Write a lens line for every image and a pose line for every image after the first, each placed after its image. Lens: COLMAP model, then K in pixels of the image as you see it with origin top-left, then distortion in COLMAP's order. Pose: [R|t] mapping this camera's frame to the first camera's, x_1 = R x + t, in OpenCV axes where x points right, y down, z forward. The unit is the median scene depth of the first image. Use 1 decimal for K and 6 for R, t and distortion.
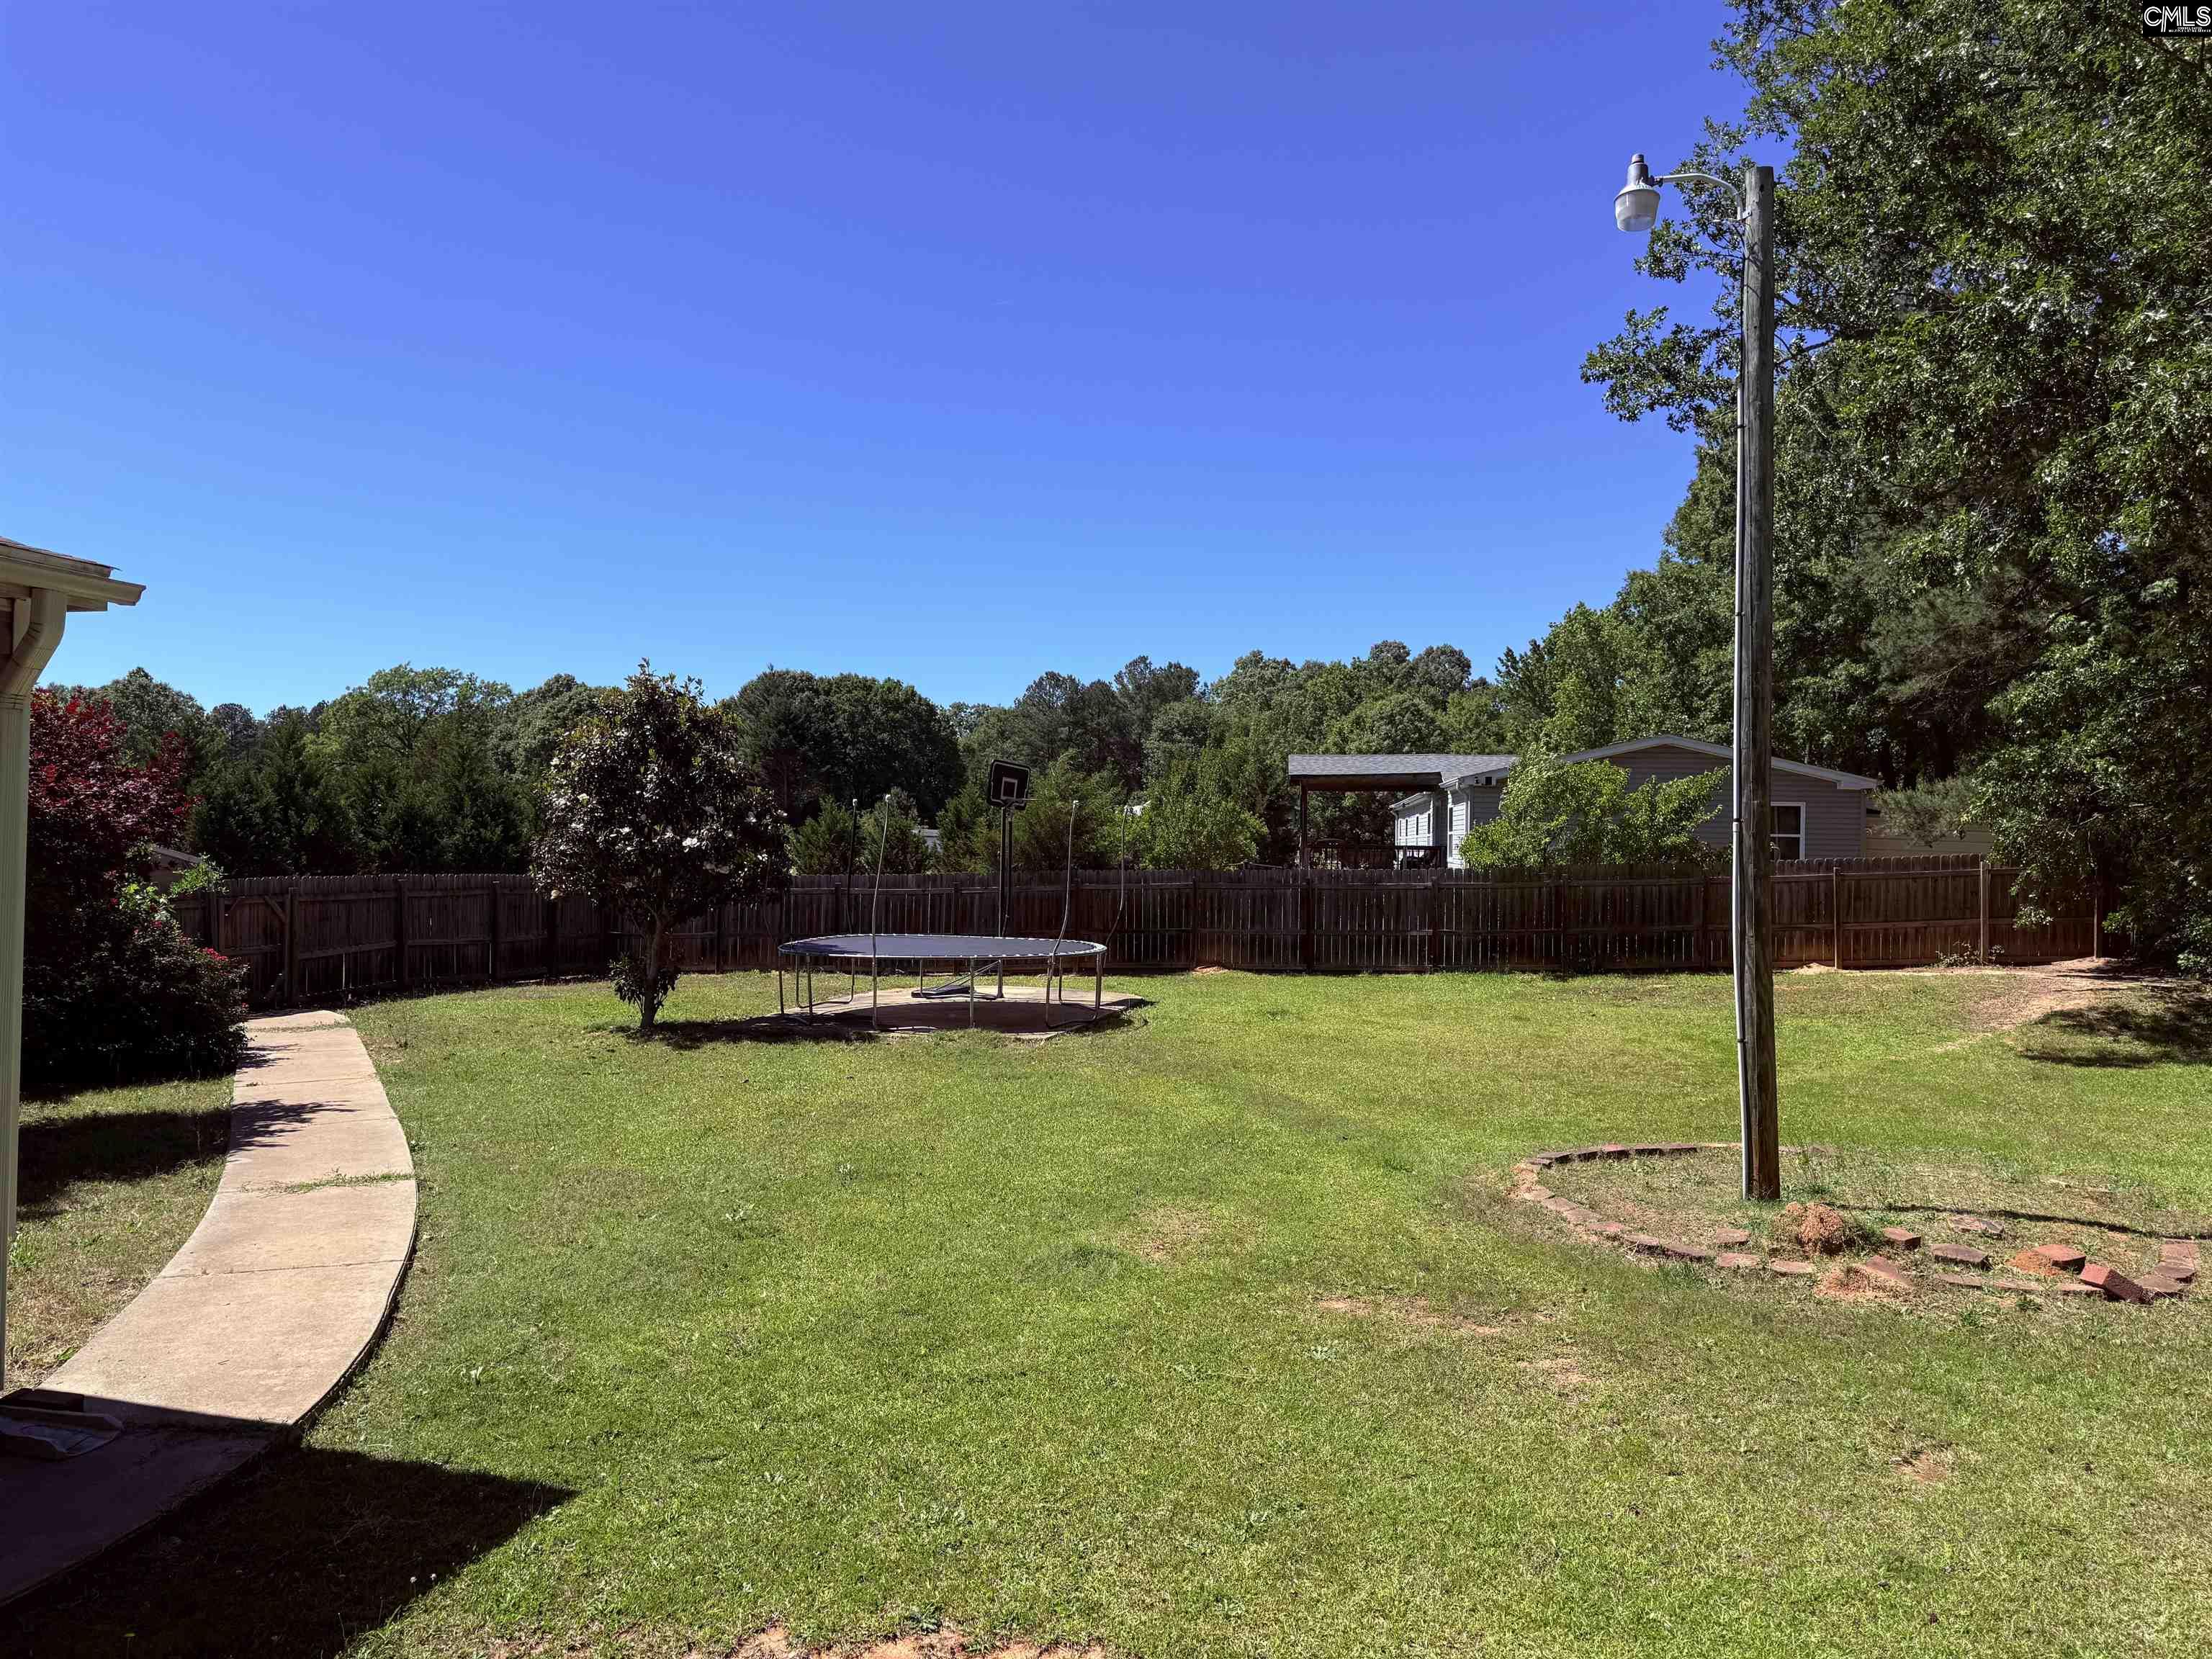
lens RADIAL K [[1561.9, 0, 1107.9], [0, 1561.9, 831.2], [0, 0, 1]] dist [0.094328, -0.130828]
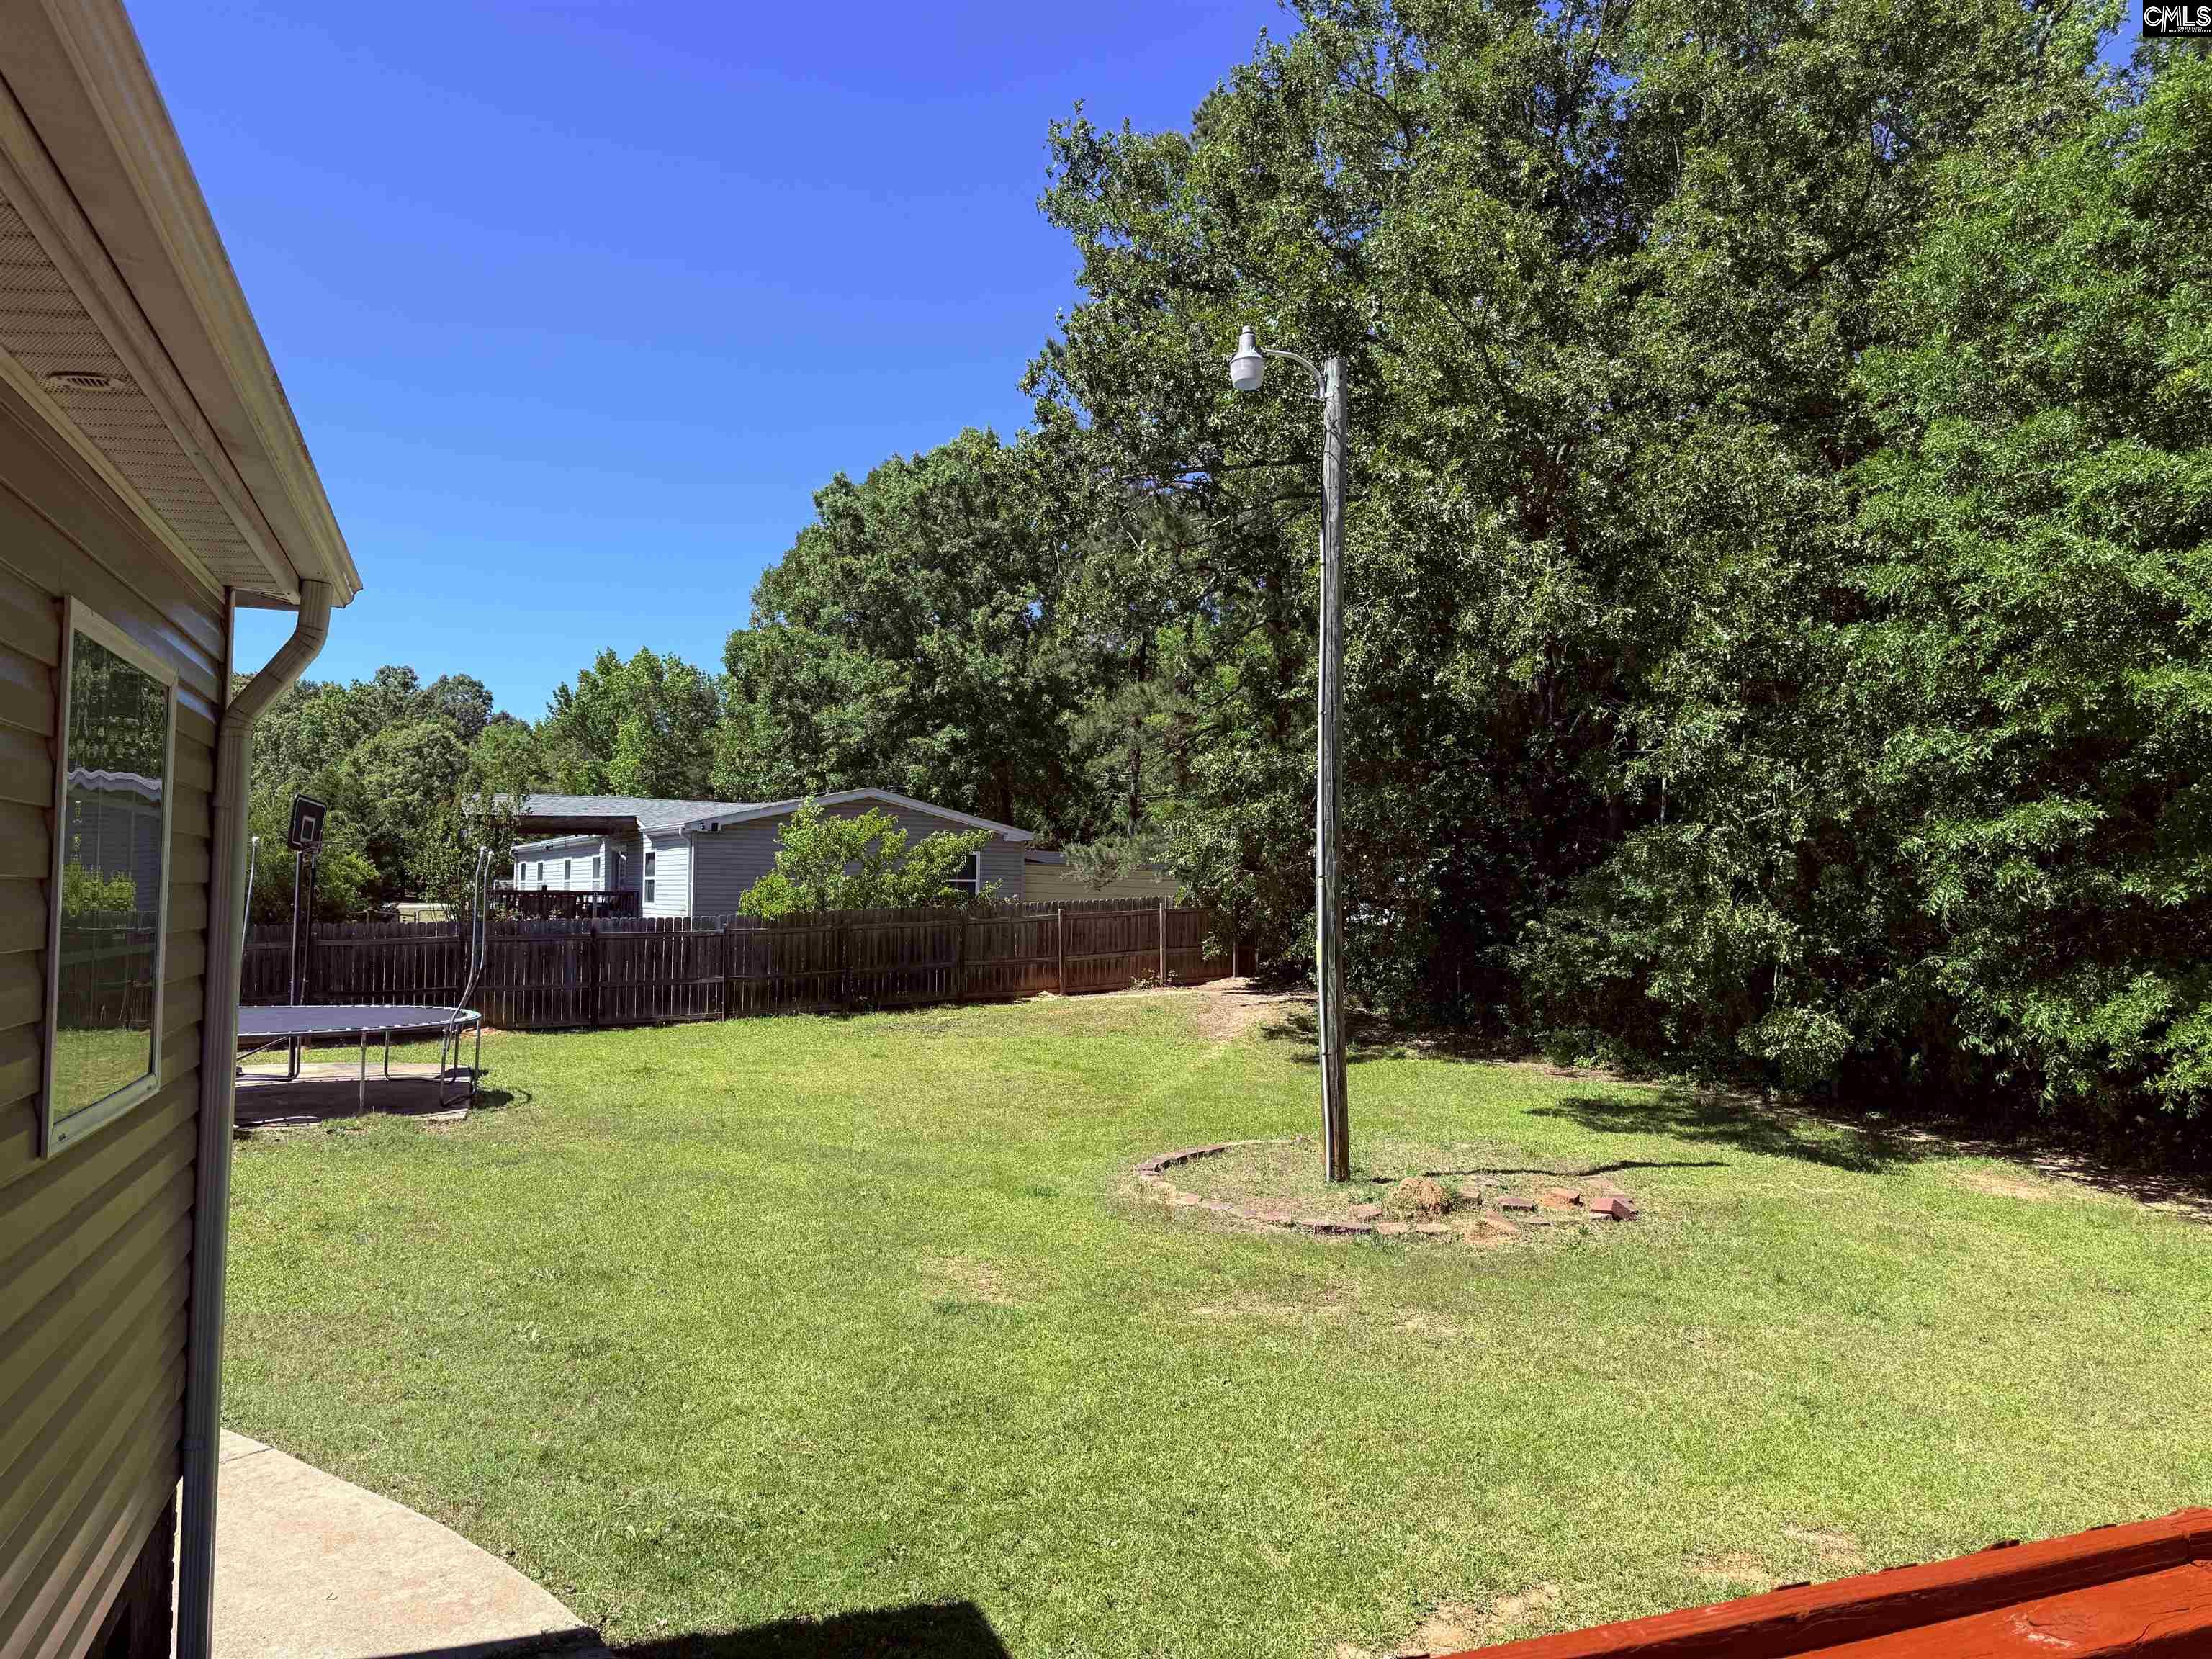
lens RADIAL K [[1561.9, 0, 1107.9], [0, 1561.9, 831.2], [0, 0, 1]] dist [0.094328, -0.130828]
pose [[0.811221, 0.017191, 0.584487, -0.180668], [-0.002289, 0.999653, -0.026225, -0.004136], [-0.584736, 0.019936, 0.810979, 0.038038]]
